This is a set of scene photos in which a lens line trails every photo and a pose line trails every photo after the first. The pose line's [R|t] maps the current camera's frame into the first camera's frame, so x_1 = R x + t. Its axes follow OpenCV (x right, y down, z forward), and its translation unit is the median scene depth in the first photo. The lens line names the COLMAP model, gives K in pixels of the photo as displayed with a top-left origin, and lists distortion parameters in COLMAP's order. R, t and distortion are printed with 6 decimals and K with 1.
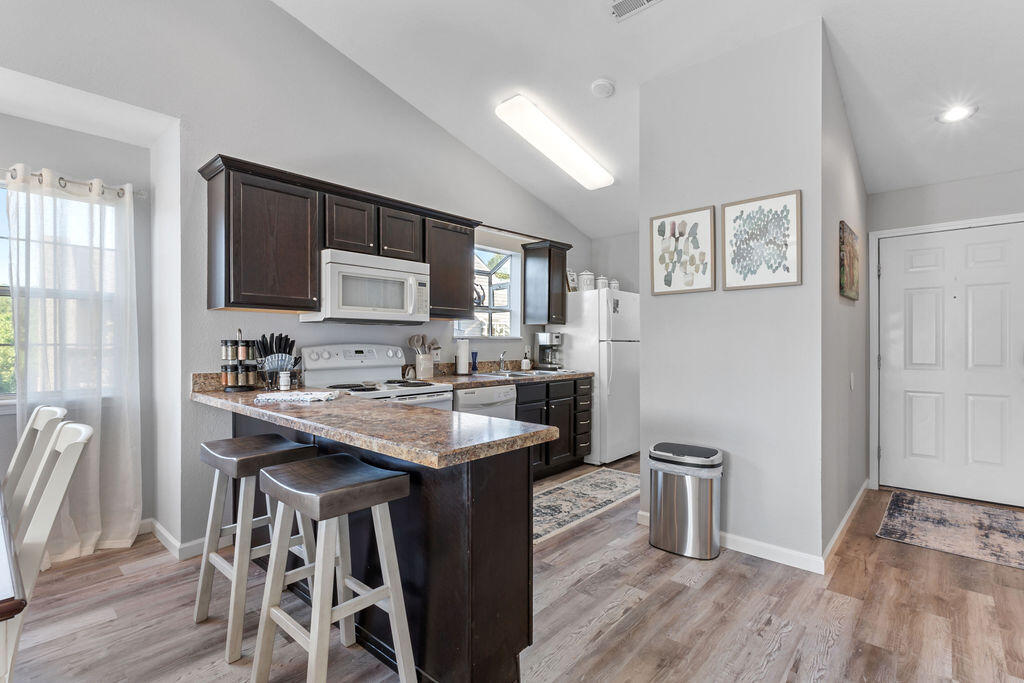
lens RADIAL K [[482.0, 0, 512.5], [0, 482.0, 344.7], [0, 0, 1]] dist [-0.000214, -0.000672]
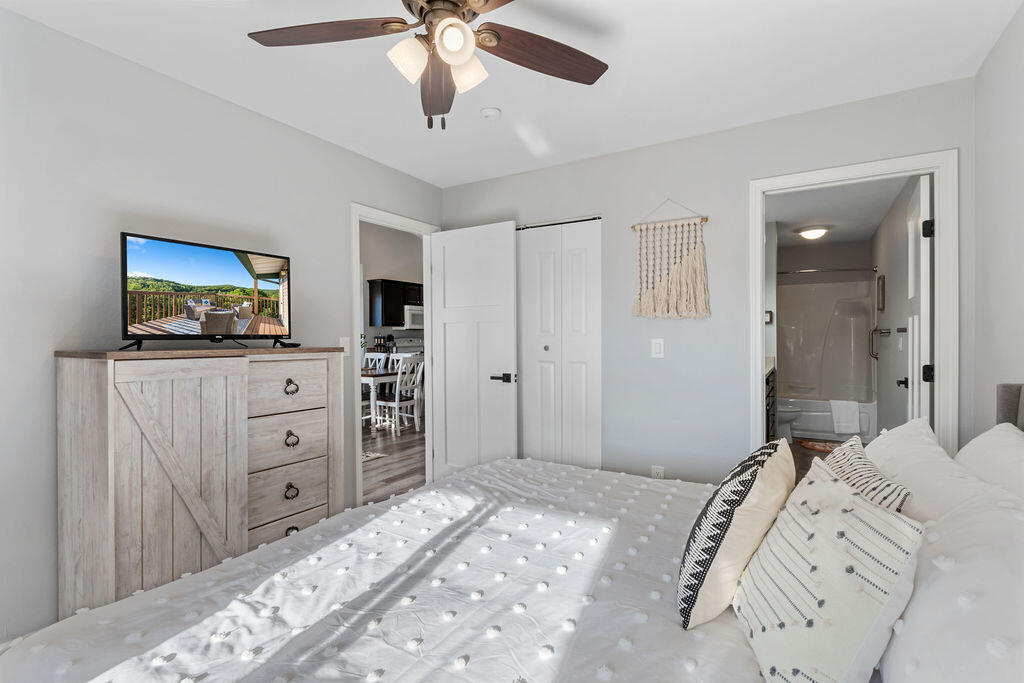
lens RADIAL K [[482.0, 0, 513.1], [0, 482.0, 343.6], [0, 0, 1]] dist [-0.000214, -0.000672]
pose [[0.982199, -0.006365, 0.187734, -0.264935], [0.004790, 0.999949, 0.008841, 0.009607], [-0.187781, -0.007784, 0.982180, -1.737508]]
